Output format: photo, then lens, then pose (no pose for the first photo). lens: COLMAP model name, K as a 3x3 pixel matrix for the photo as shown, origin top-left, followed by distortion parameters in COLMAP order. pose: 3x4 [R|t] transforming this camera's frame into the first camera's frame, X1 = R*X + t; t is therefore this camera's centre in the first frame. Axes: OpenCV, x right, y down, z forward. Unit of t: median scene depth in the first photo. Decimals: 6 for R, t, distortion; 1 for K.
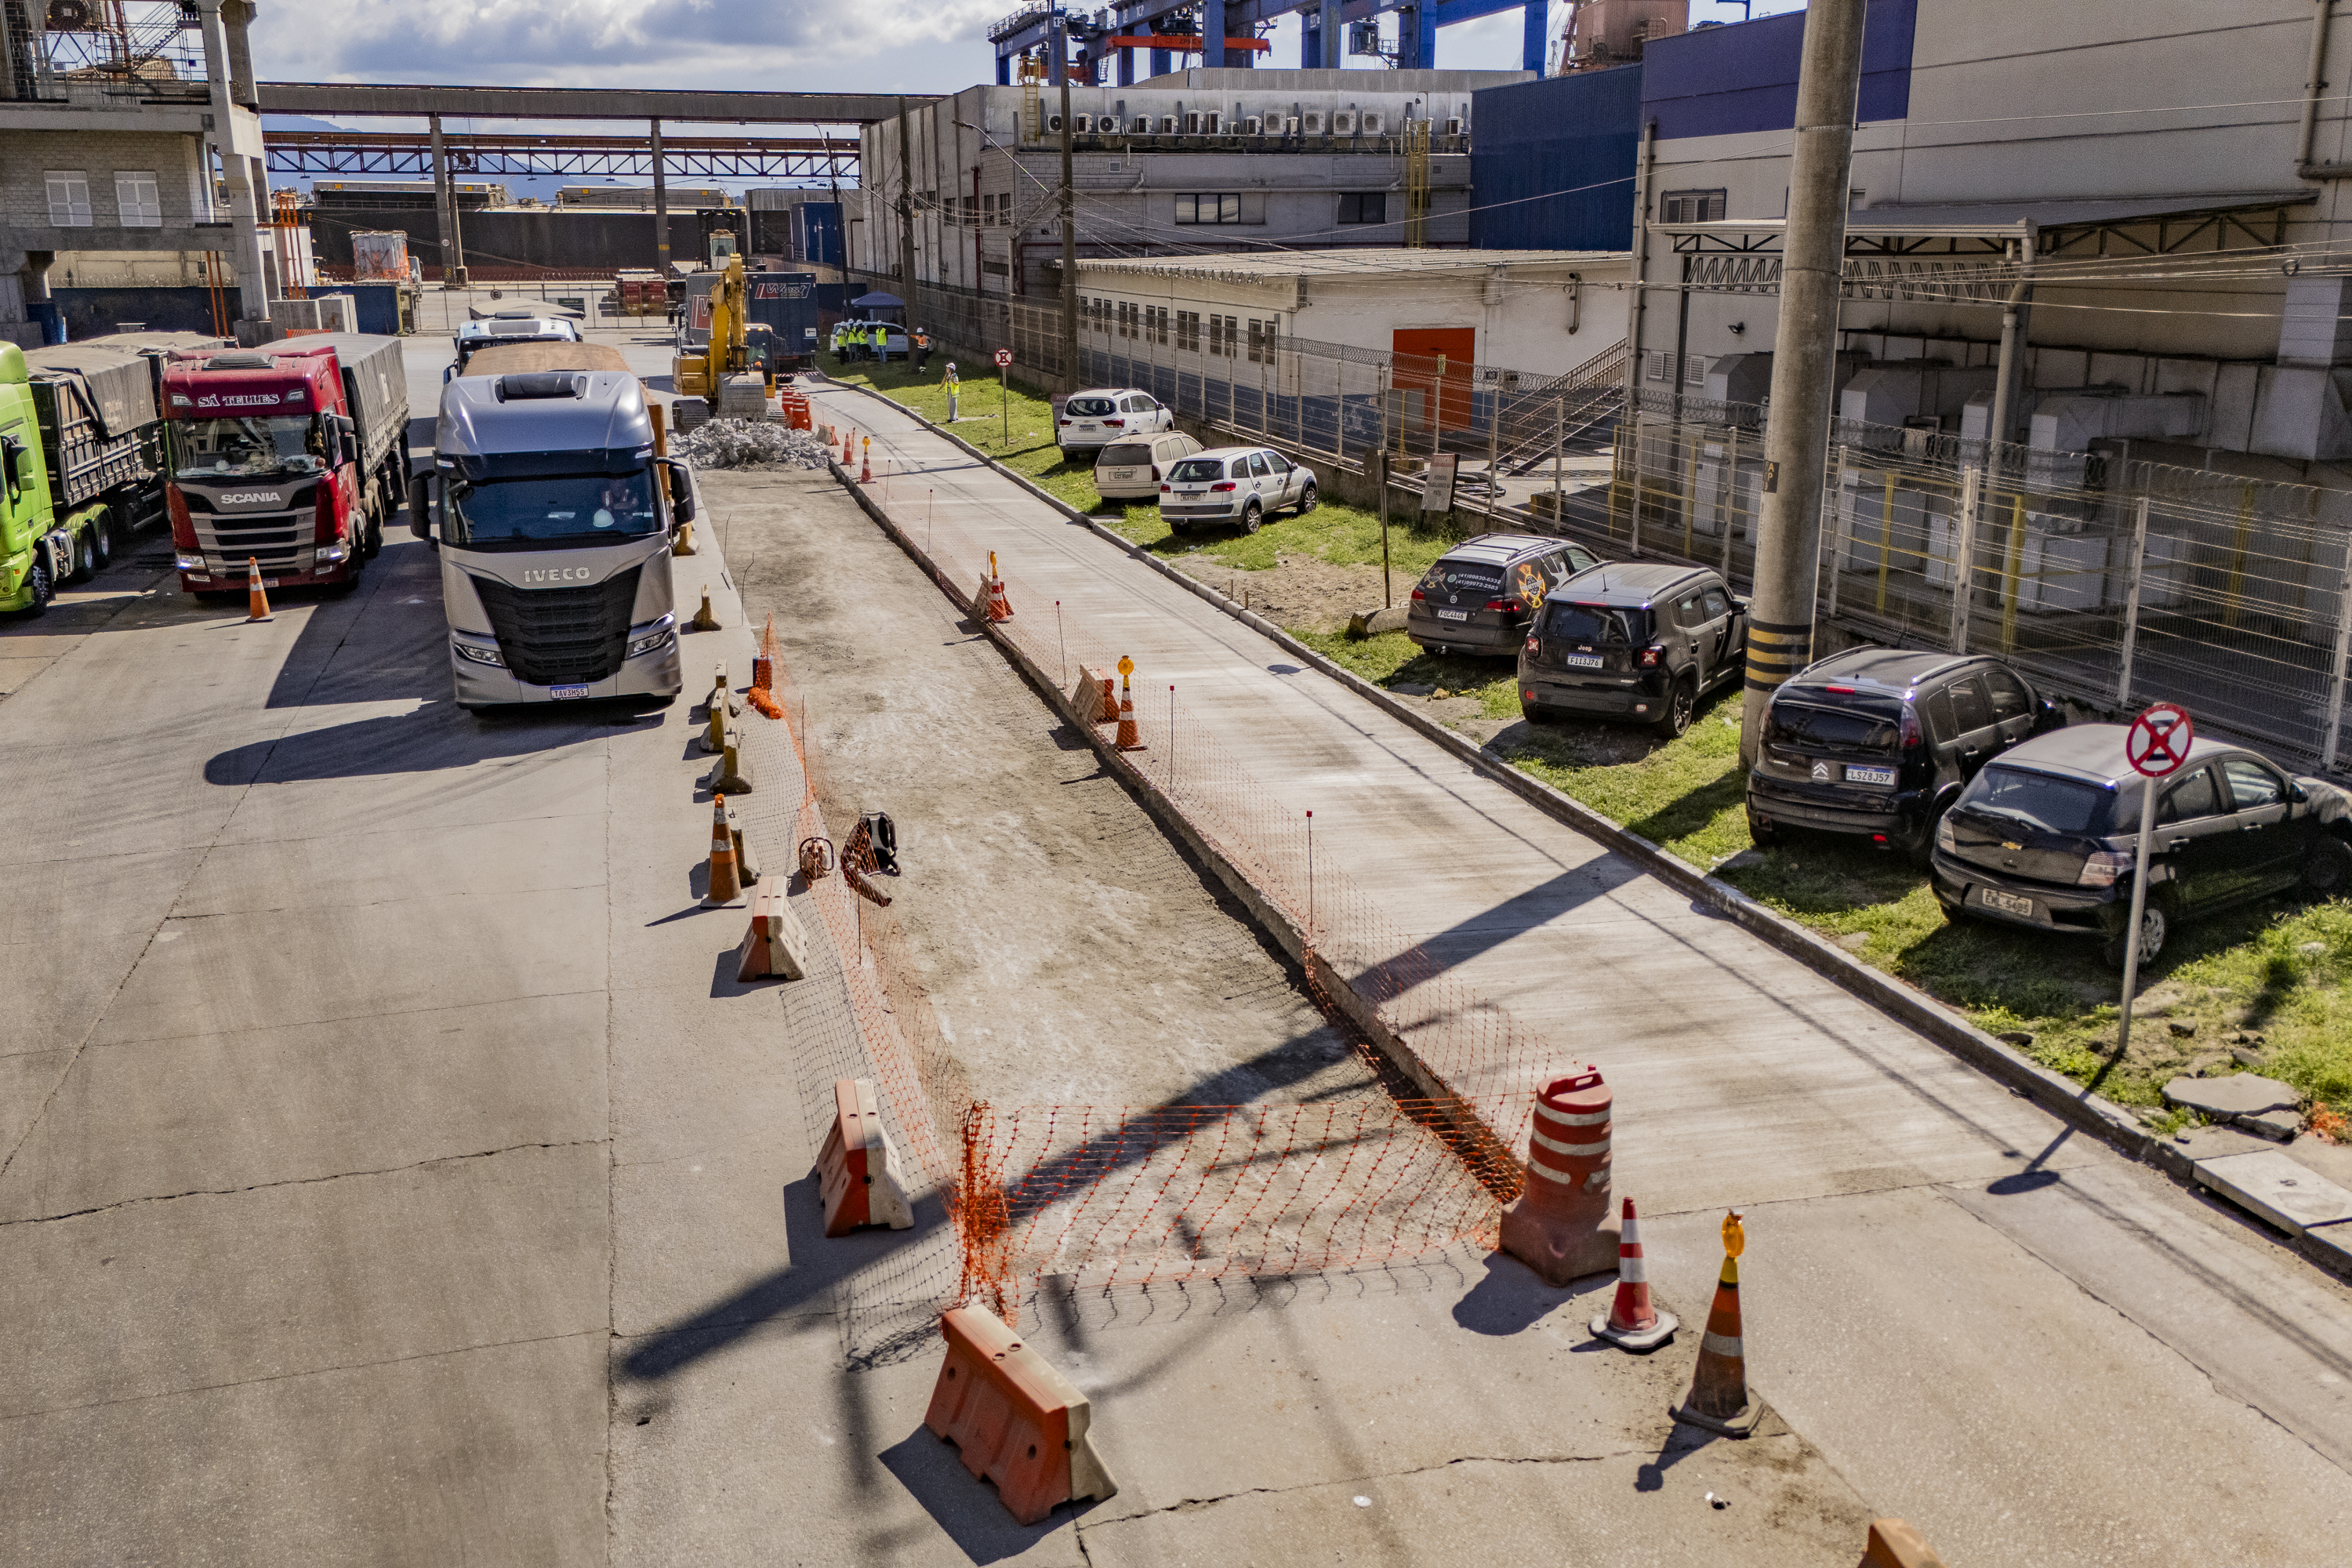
lens RADIAL K [[1988.4, 0, 1179.9], [0, 1988.4, 775.9], [0, 0, 1]] dist [0.144519, -0.138626]
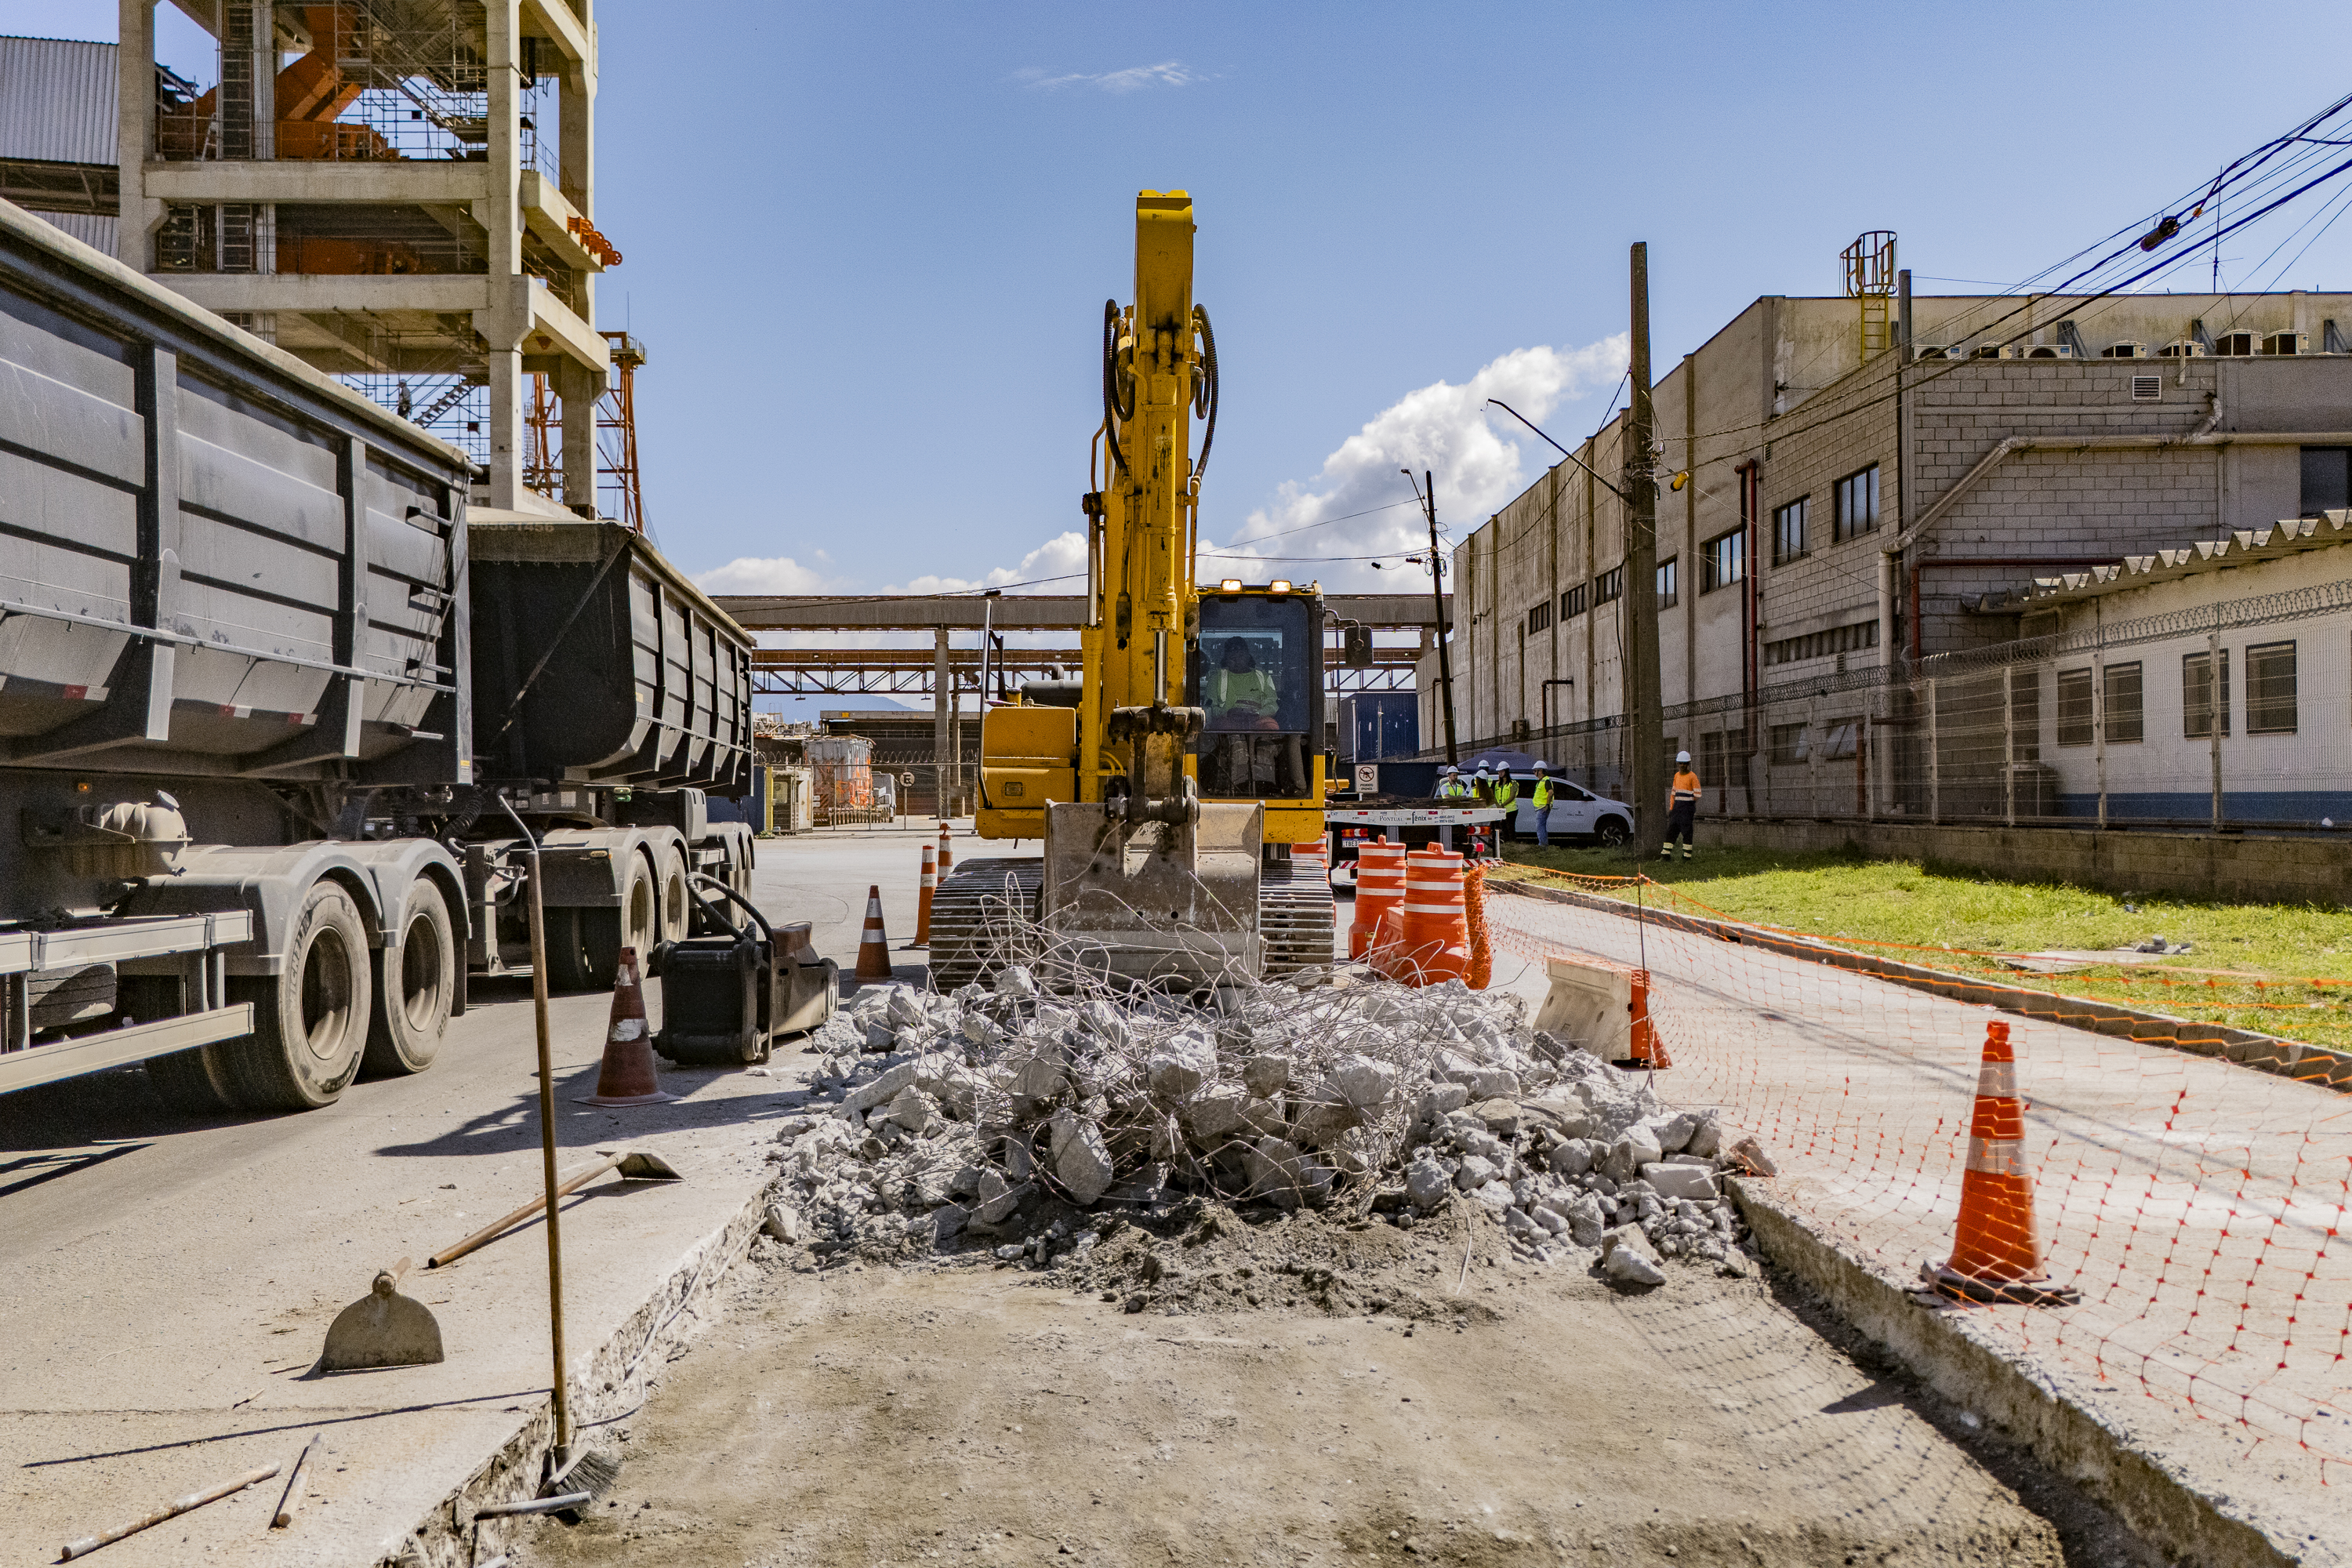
lens RADIAL K [[1988.4, 0, 1179.9], [0, 1988.4, 775.9], [0, 0, 1]] dist [0.144519, -0.138626]
pose [[0.967723, -0.004411, -0.251976, -0.050580], [-0.064600, 0.962099, -0.264940, -0.041990], [0.243594, 0.272666, 0.930760, 0.243316]]
